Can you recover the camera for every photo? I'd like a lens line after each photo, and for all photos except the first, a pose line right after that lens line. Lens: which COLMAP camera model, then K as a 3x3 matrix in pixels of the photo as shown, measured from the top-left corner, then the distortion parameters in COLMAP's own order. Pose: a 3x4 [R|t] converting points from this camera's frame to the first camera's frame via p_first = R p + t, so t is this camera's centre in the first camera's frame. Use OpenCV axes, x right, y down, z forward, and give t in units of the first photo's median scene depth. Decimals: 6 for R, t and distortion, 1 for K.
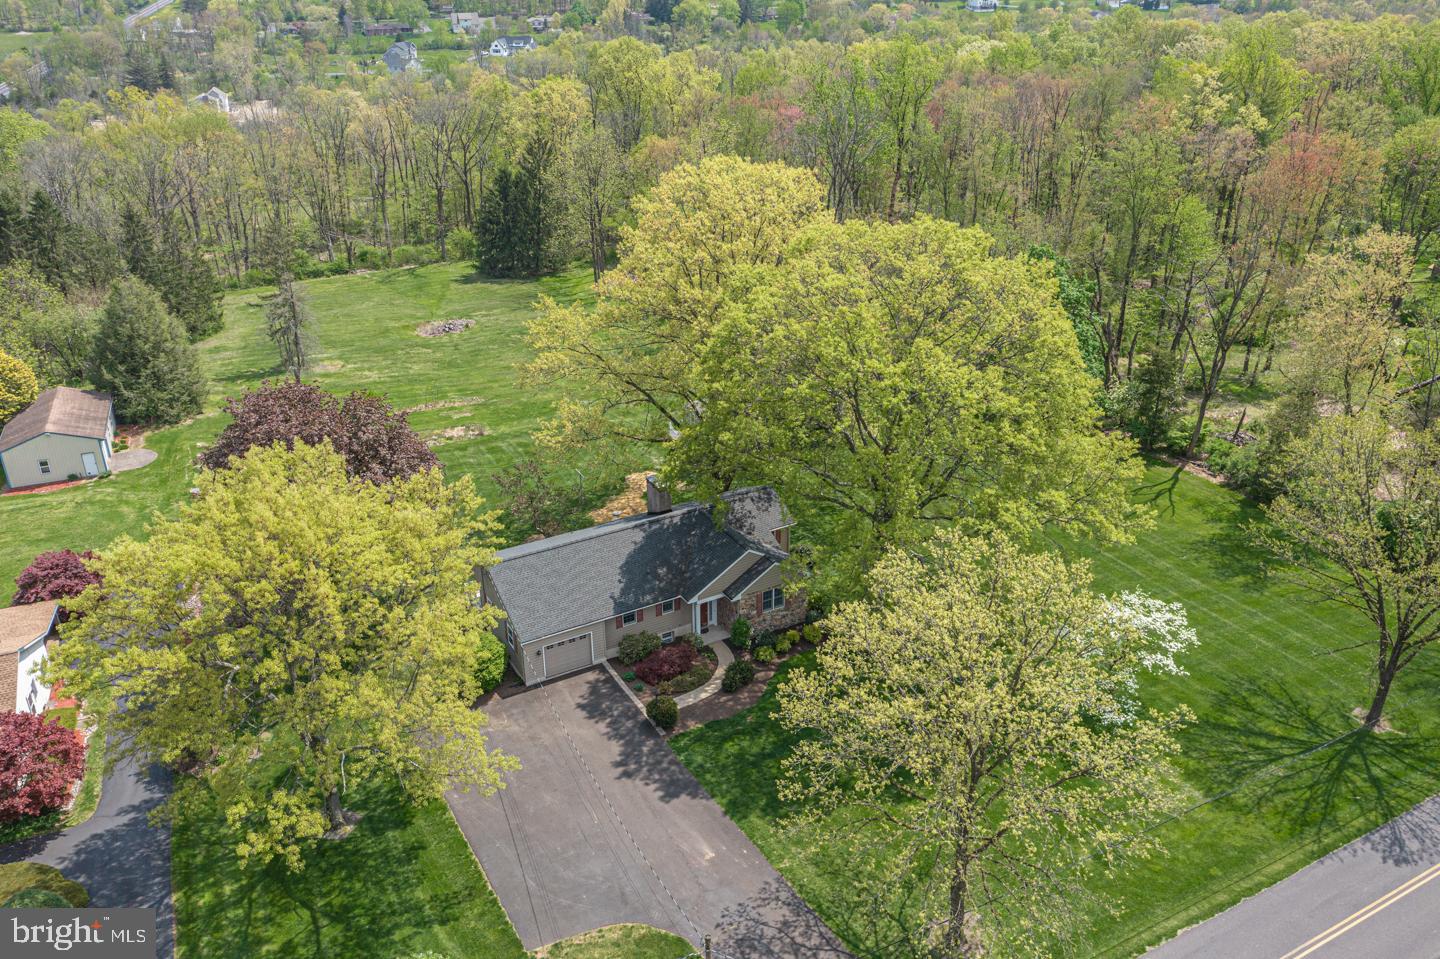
lens RADIAL K [[1126.8, 0, 720.0], [0, 1126.8, 479.5], [0, 0, 1]] dist [0.002702, -0.000658]
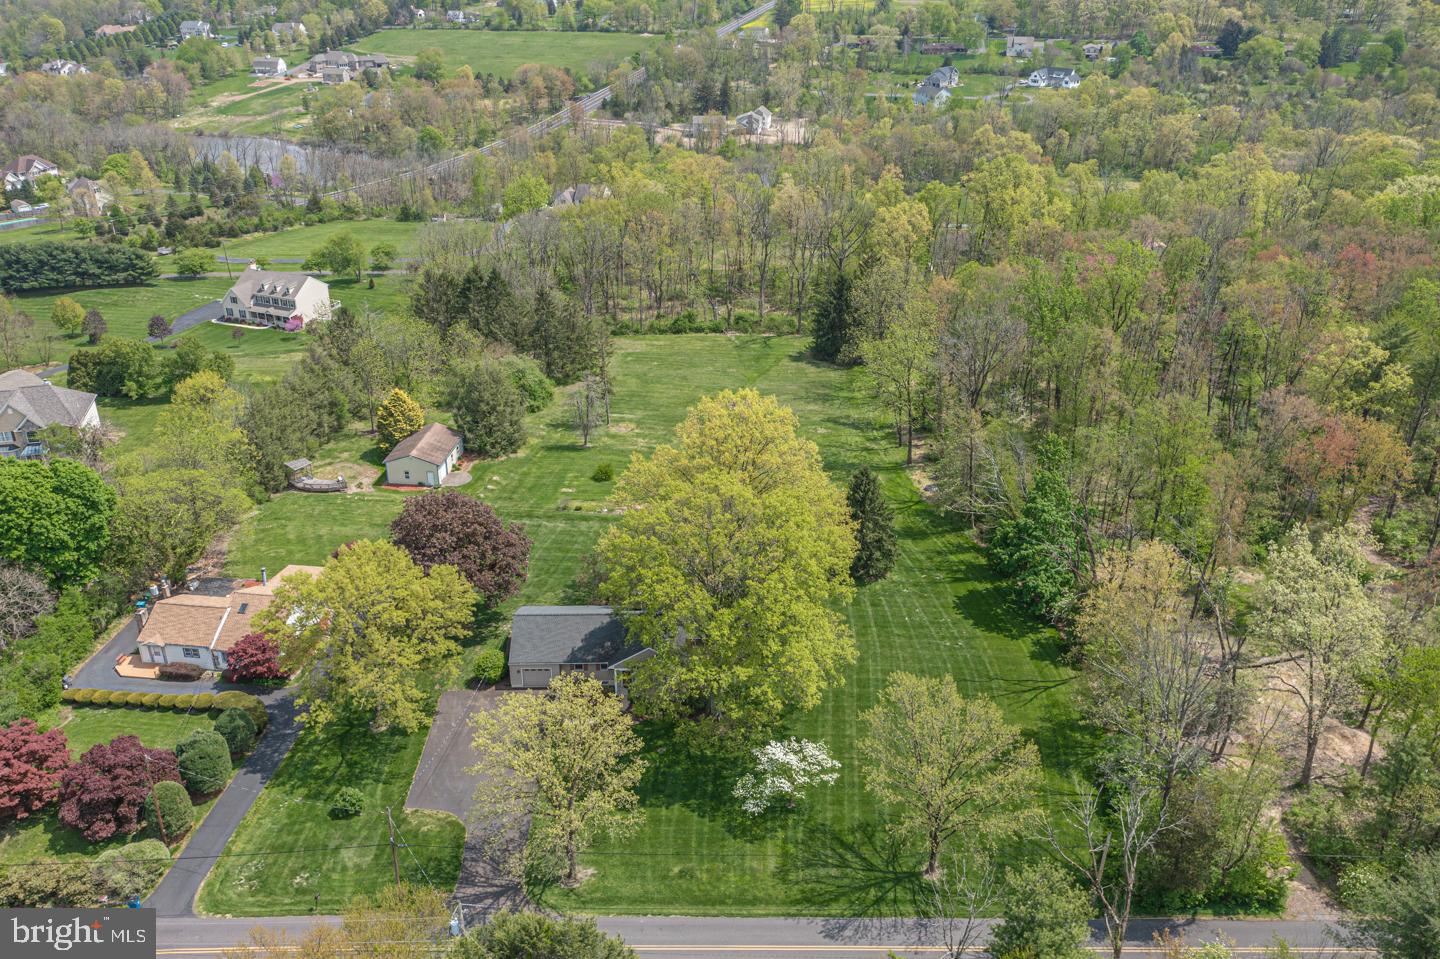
lens RADIAL K [[1126.8, 0, 720.0], [0, 1126.8, 479.5], [0, 0, 1]] dist [0.002702, -0.000658]
pose [[0.885292, 0.216082, -0.411786, 0.796779], [-0.214742, 0.975382, 0.050155, -0.302479], [0.412486, 0.044026, 0.909900, -0.512872]]
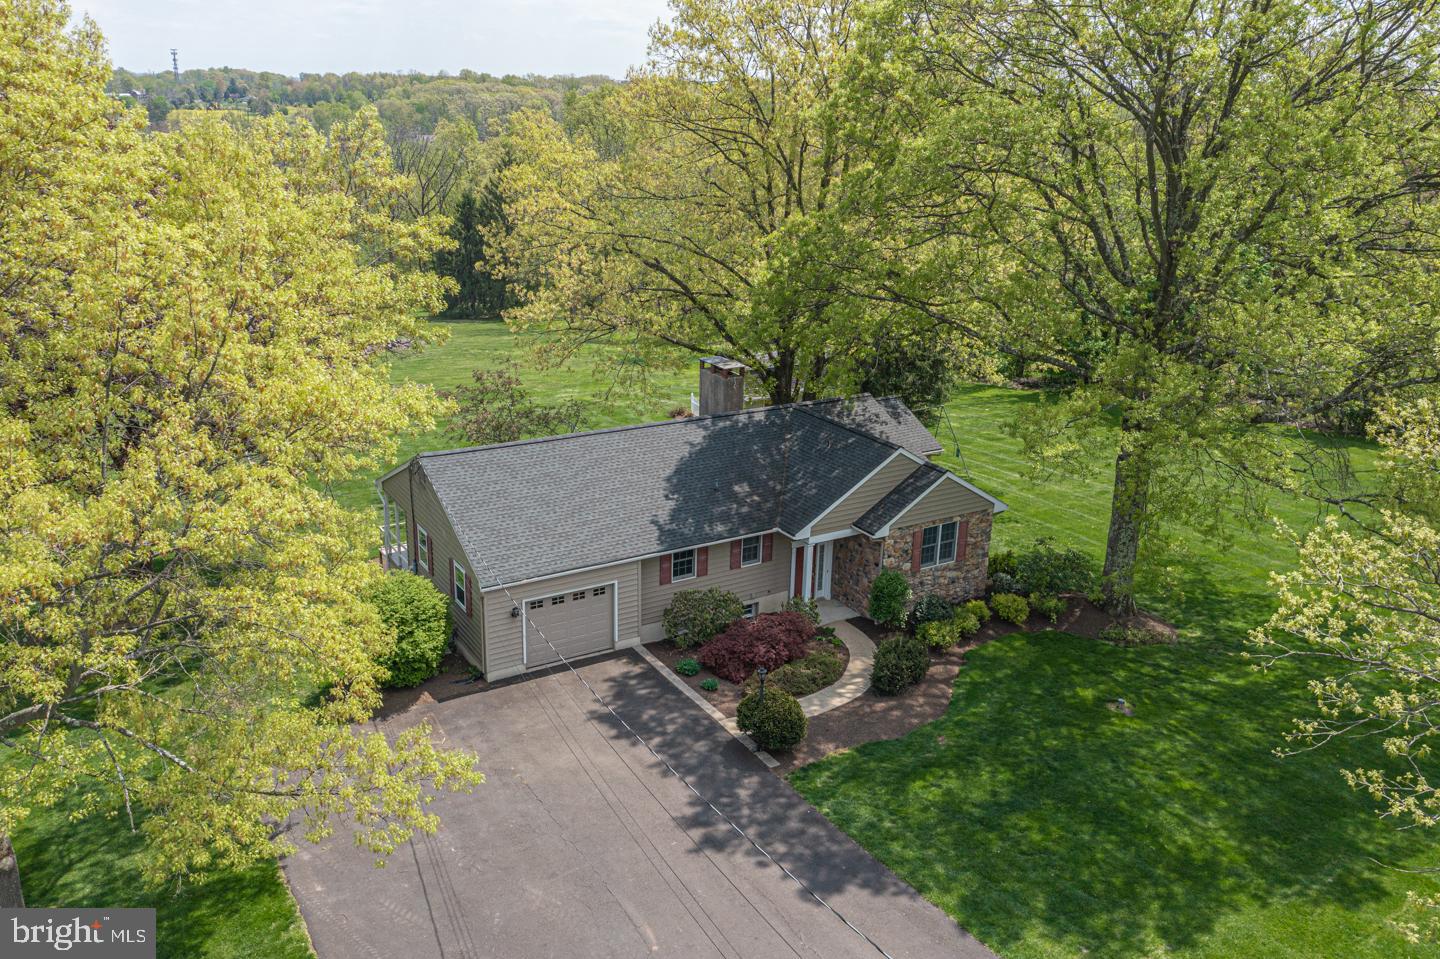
lens RADIAL K [[1103.2, 0, 720.0], [0, 1103.2, 479.5], [0, 0, 1]] dist [0.006190, -0.000497]
pose [[0.998790, 0.015292, 0.046738, -0.092042], [-0.008394, 0.989490, -0.144359, 0.163628], [-0.048454, 0.143792, 0.988421, 0.491463]]
